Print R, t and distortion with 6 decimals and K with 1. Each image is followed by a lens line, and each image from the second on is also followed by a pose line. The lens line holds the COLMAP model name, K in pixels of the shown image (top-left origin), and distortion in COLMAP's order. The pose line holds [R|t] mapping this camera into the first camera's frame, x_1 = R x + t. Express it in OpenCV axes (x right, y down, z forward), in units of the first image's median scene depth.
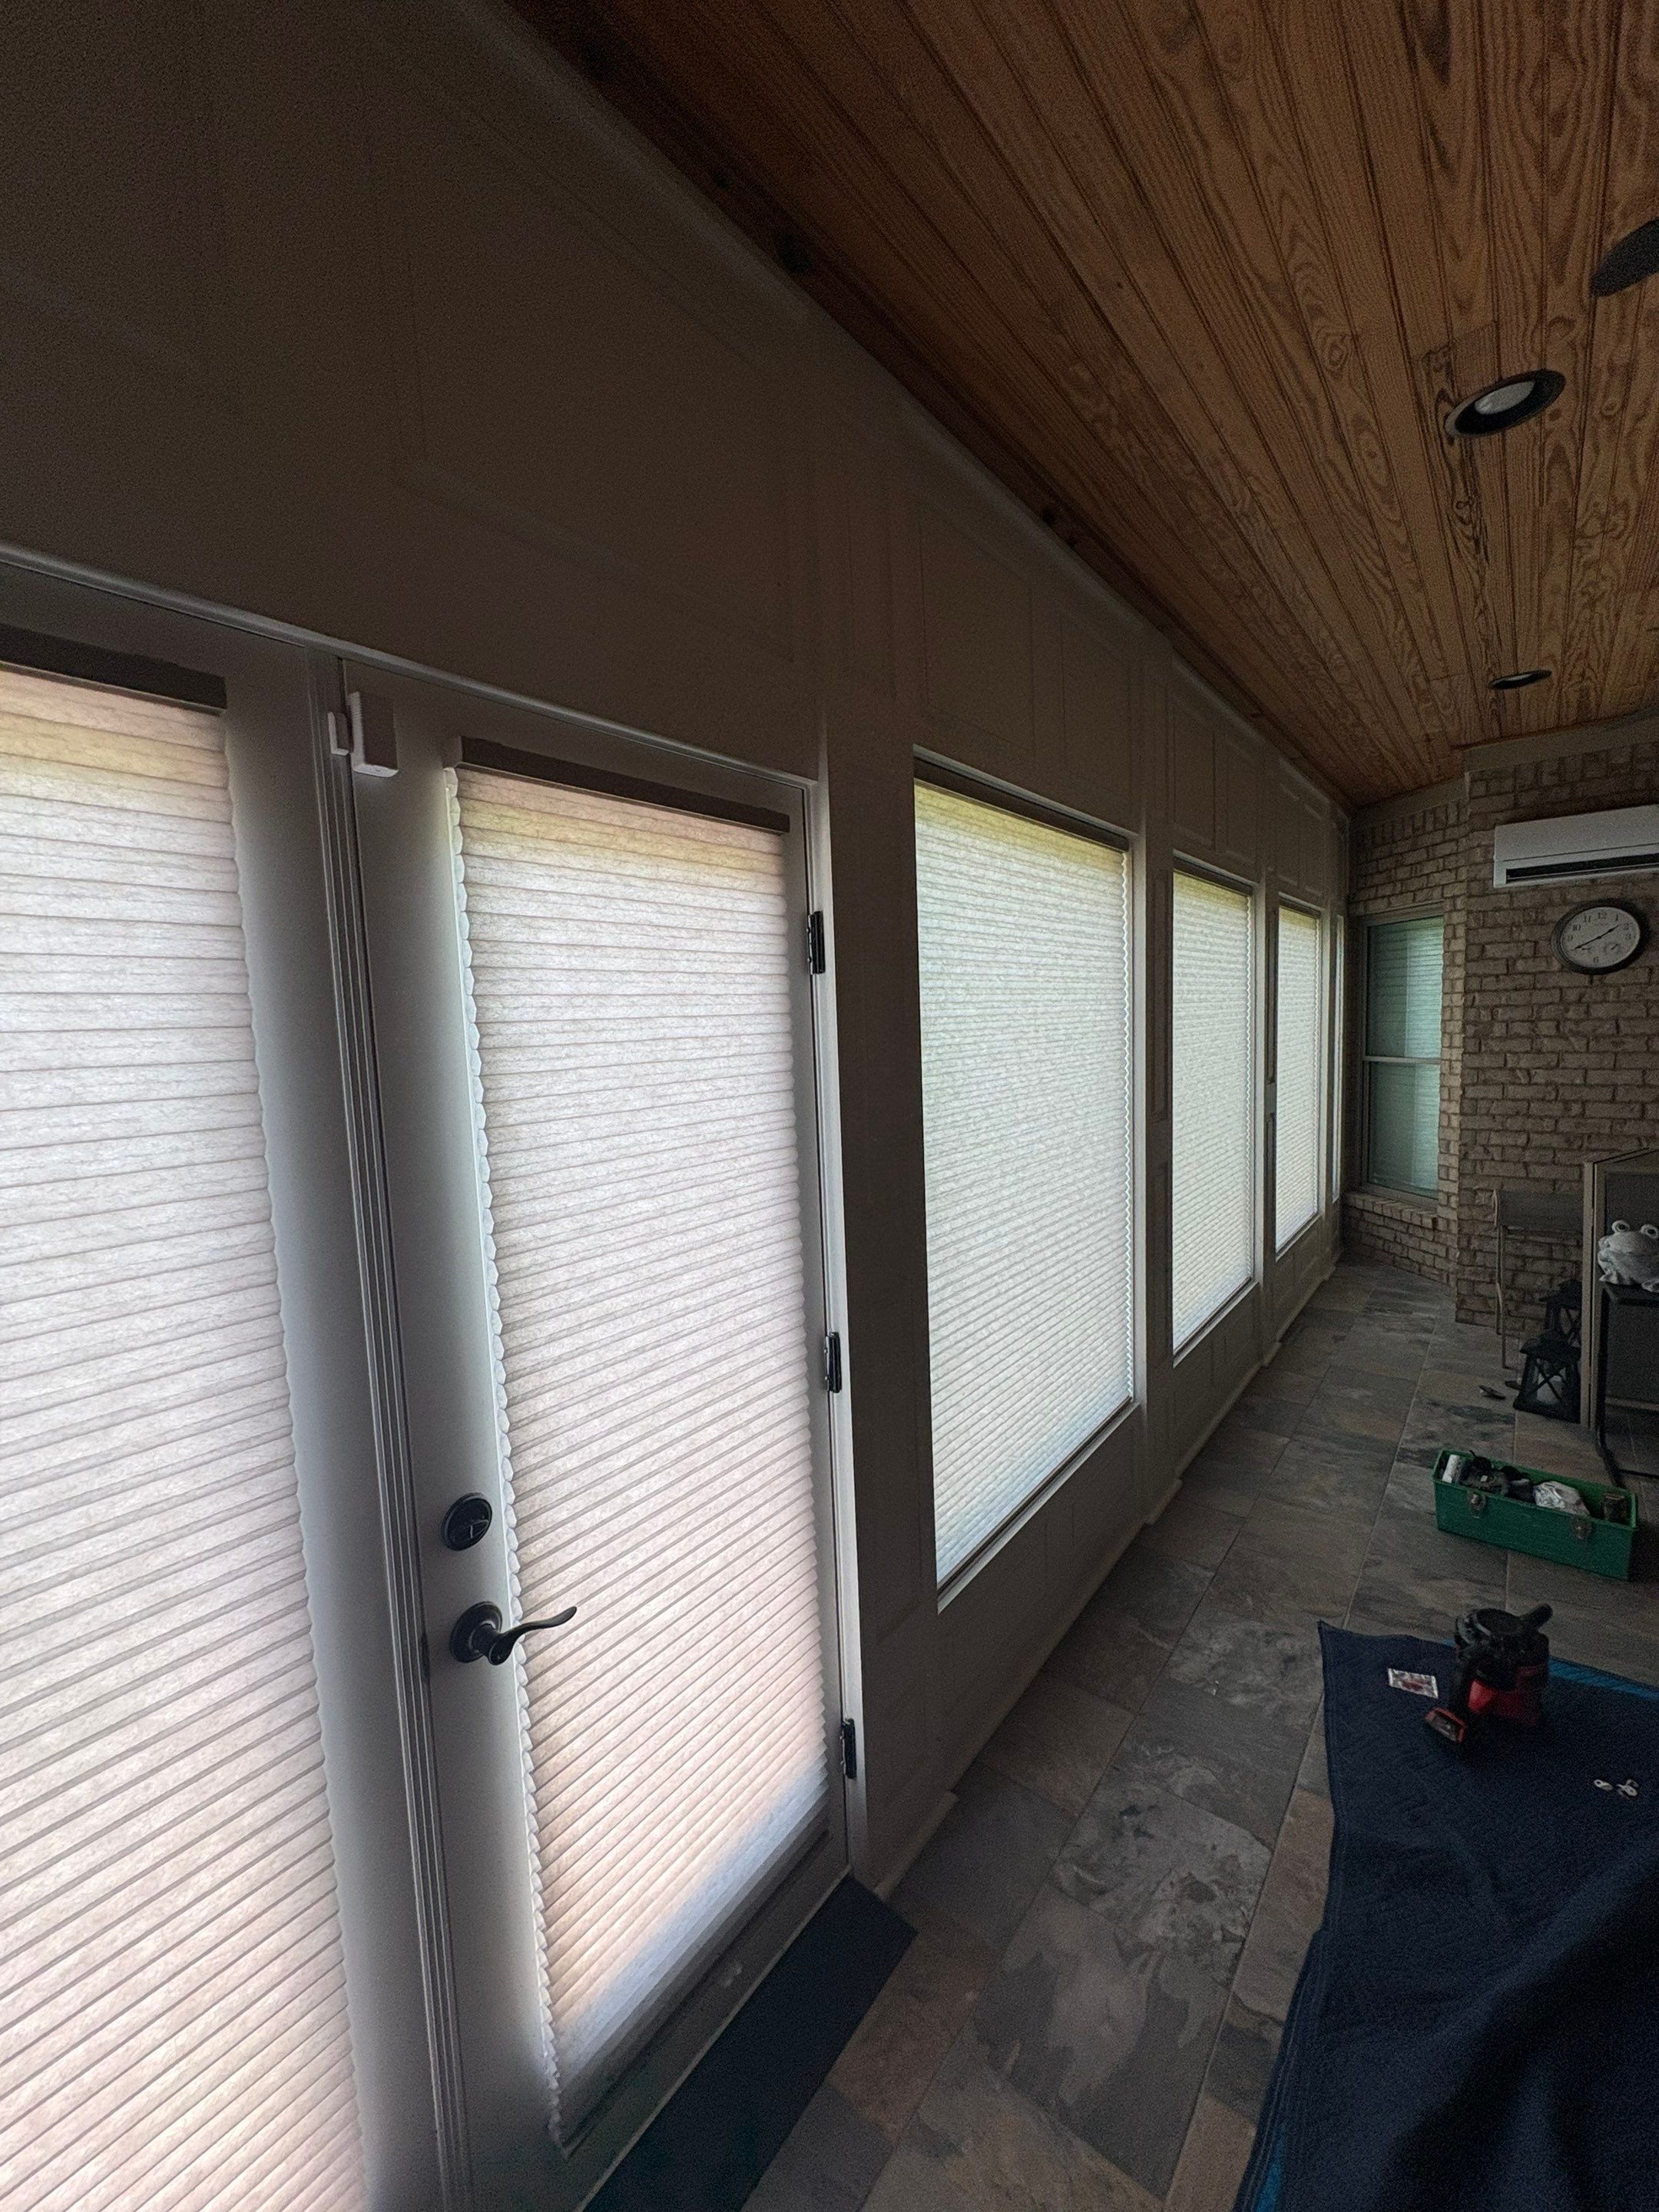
lens RADIAL K [[871.3, 0, 829.5], [0, 871.3, 1106.0], [0, 0, 1]] dist [0.001067, -0.000640]
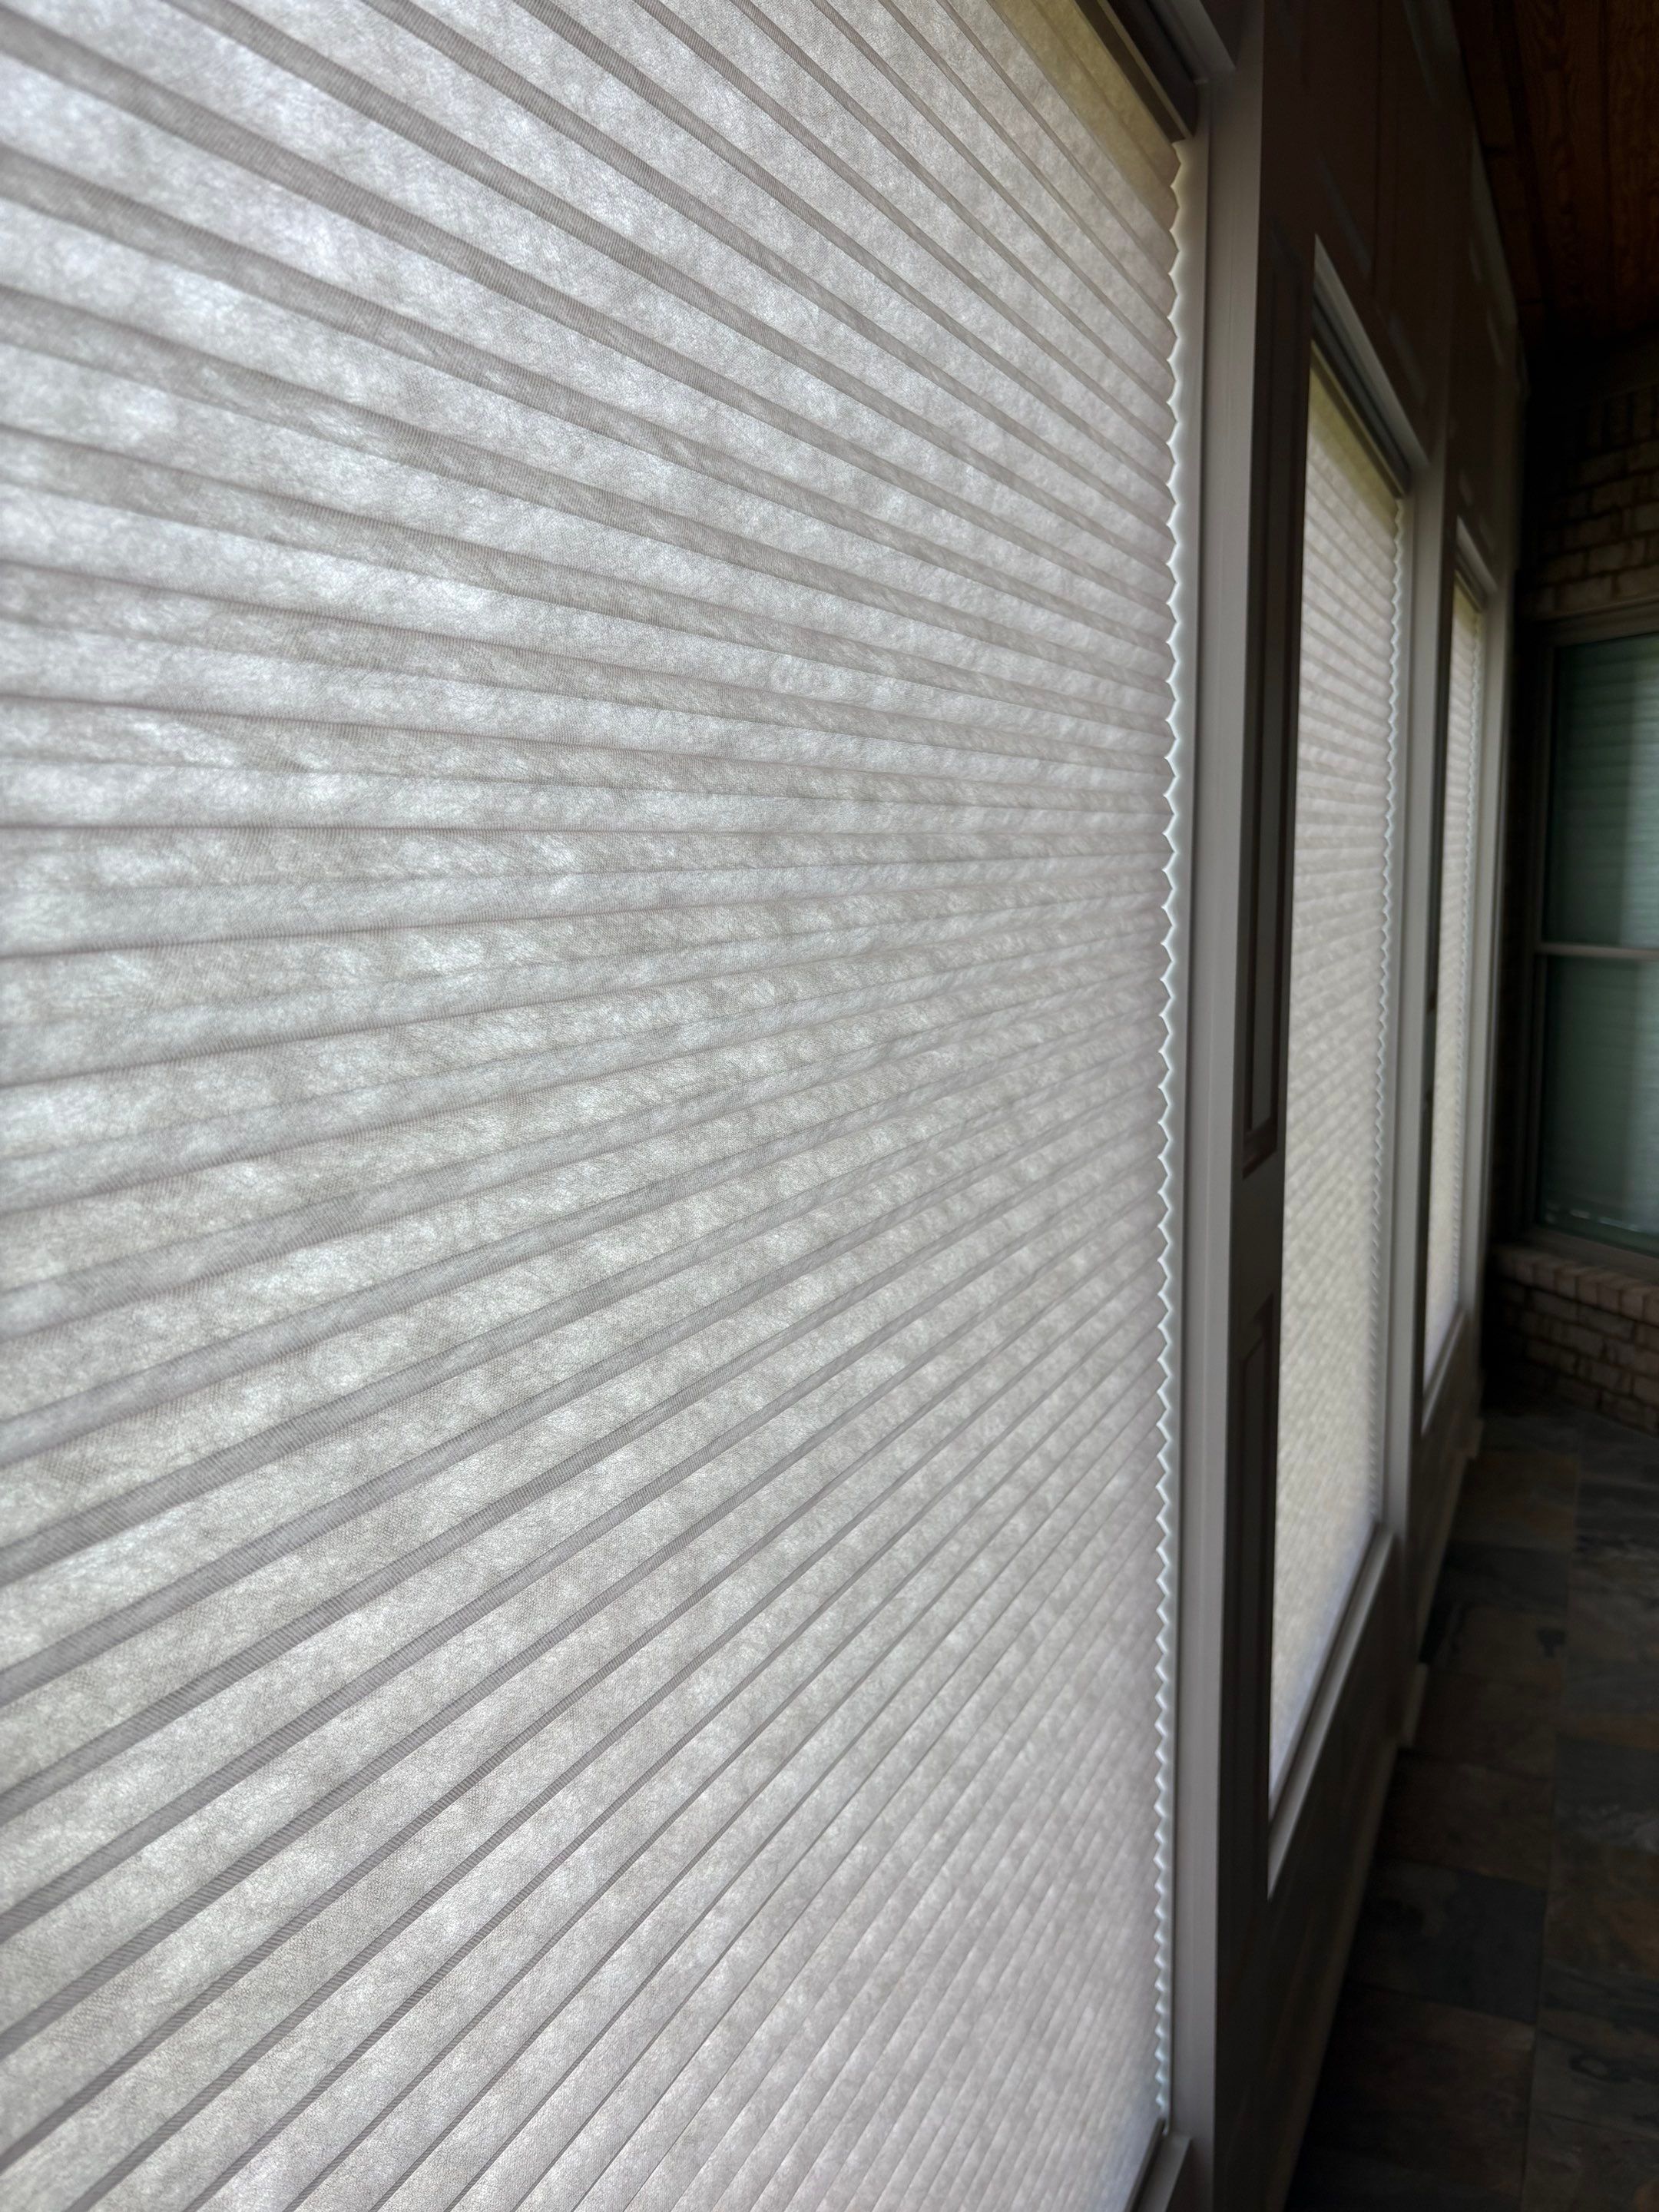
lens RADIAL K [[1702.4, 0, 858.7], [0, 1702.4, 1097.5], [0, 0, 1]] dist [0.049063, -0.064917]
pose [[0.966597, -0.009762, 0.256115, 0.142773], [-0.000786, 0.999157, 0.041050, -0.036345], [-0.256300, -0.039880, 0.965774, 0.655570]]
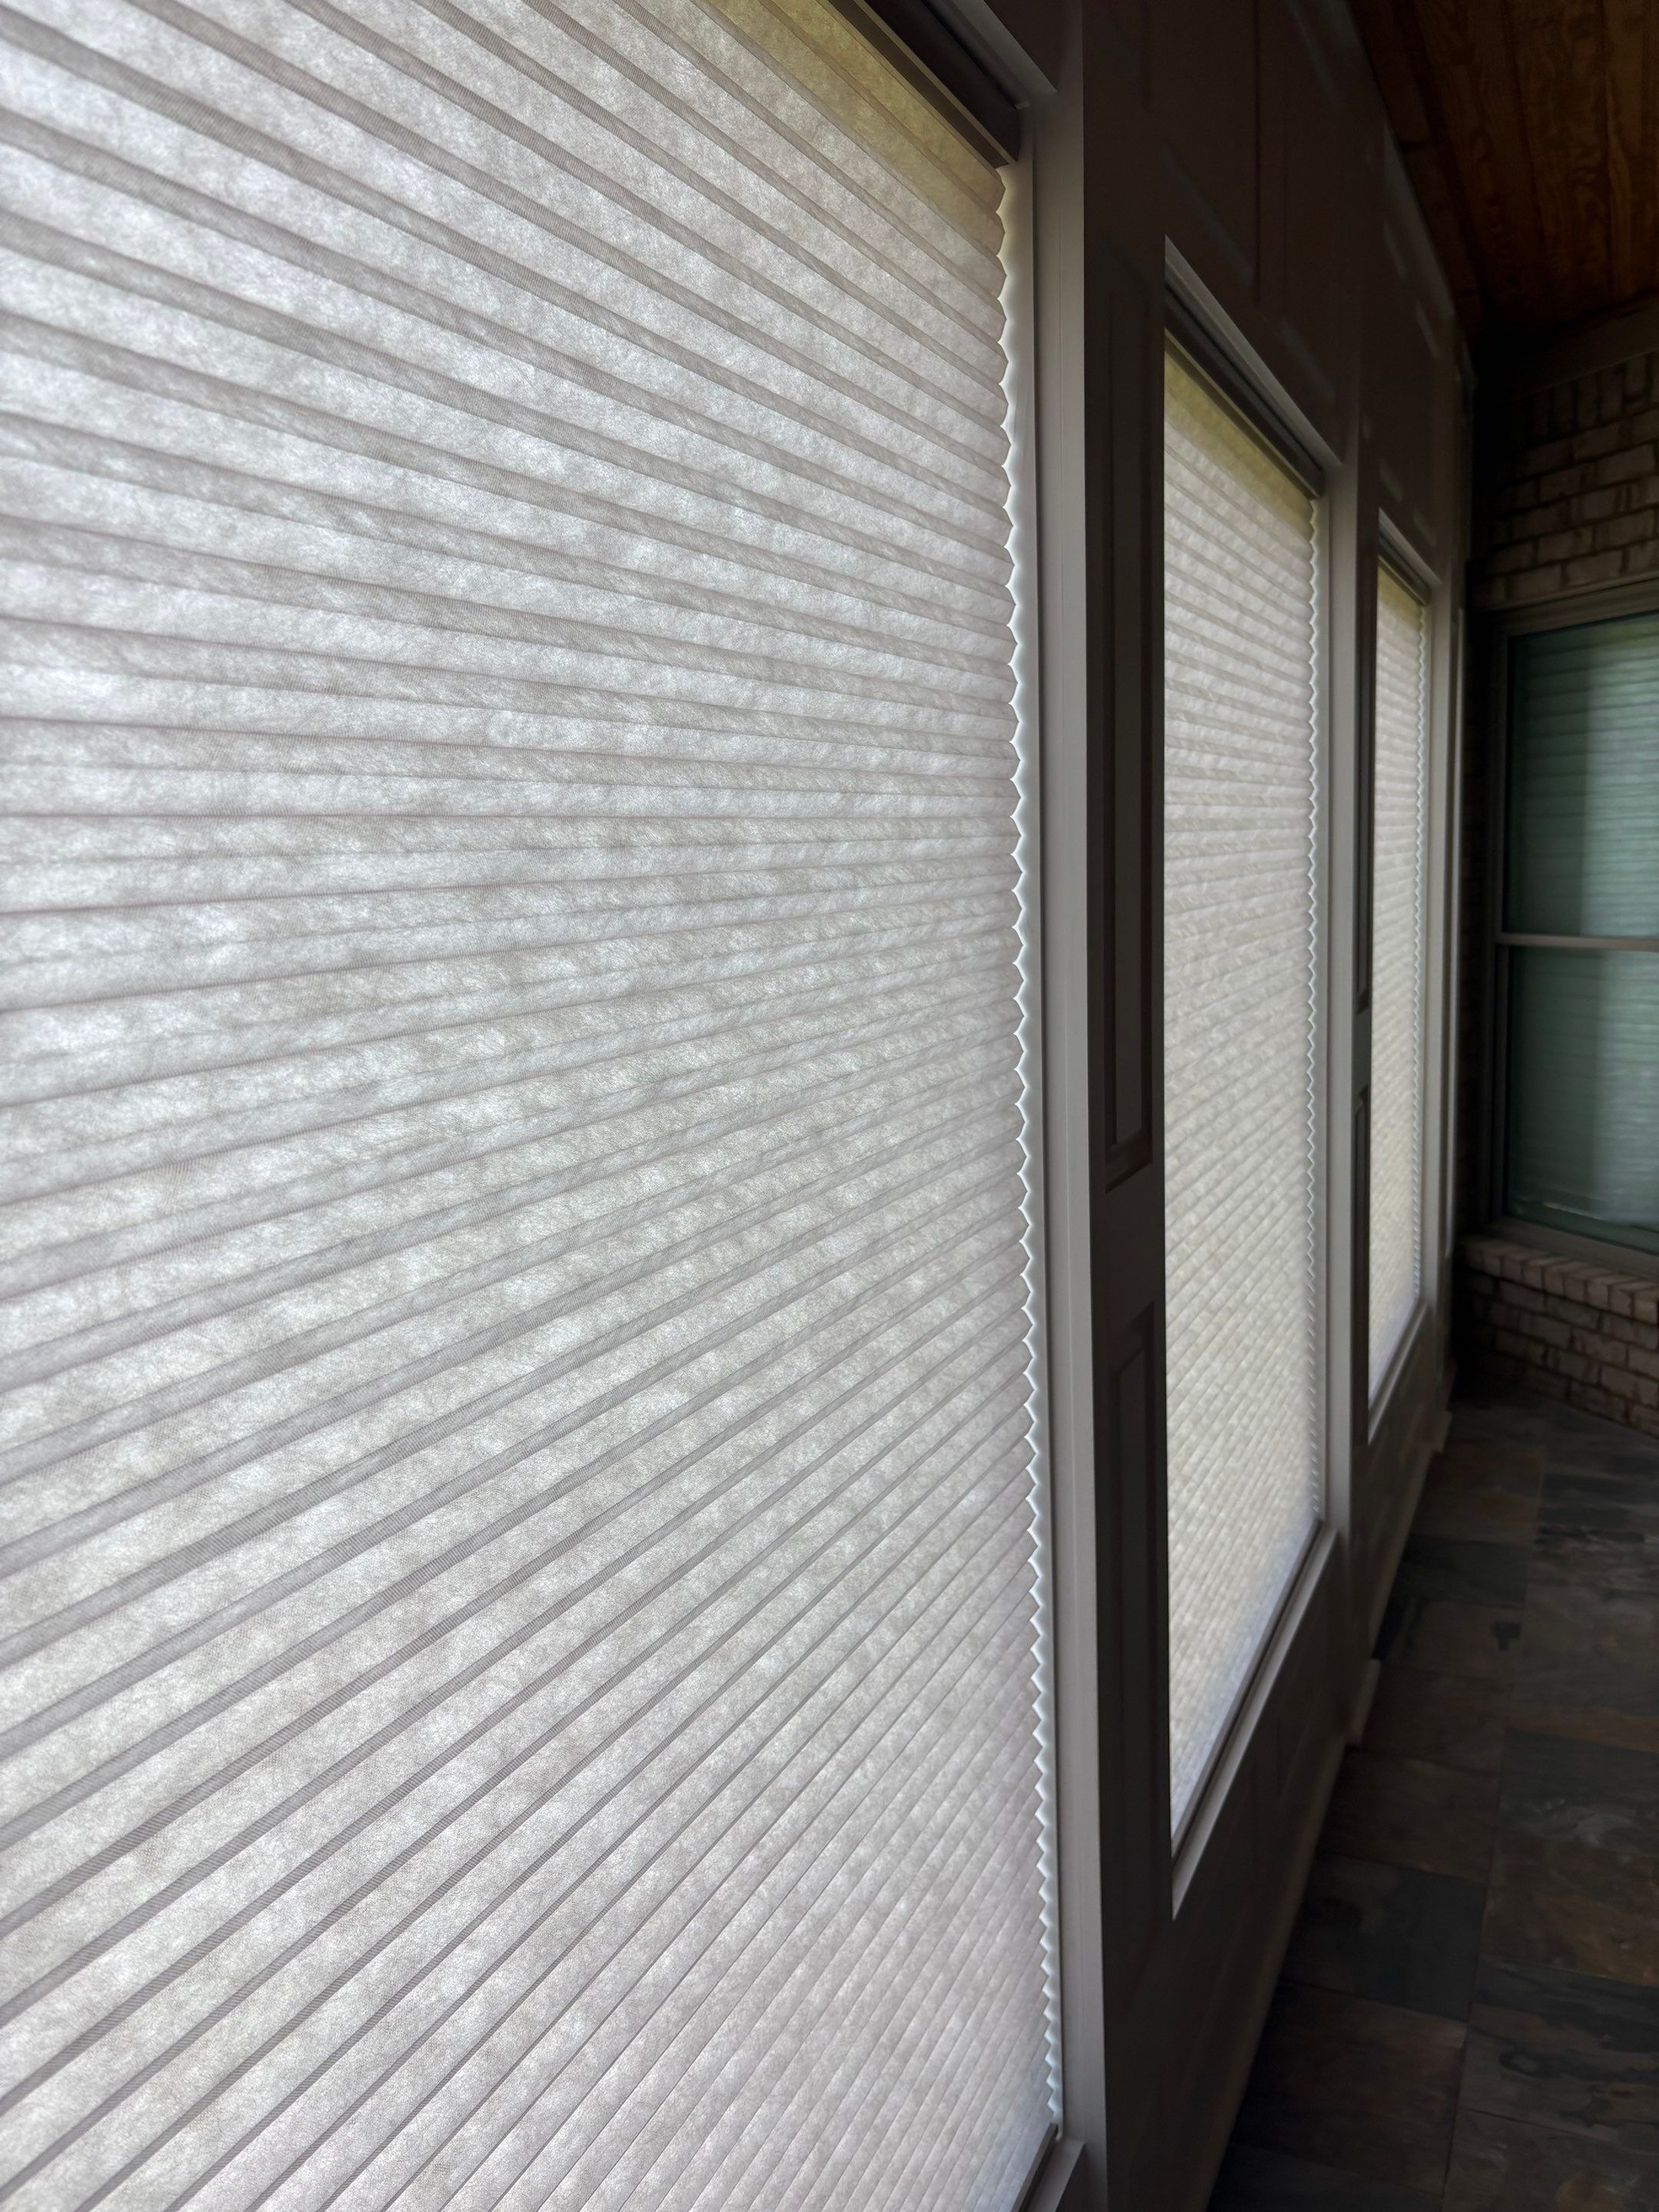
lens RADIAL K [[1691.2, 0, 829.5], [0, 1691.2, 1106.0], [0, 0, 1]] dist [0.050143, -0.062562]
pose [[0.971288, -0.032762, 0.235642, 0.200252], [0.022513, 0.998685, 0.046052, -0.045466], [-0.236841, -0.039425, 0.970748, 0.637815]]
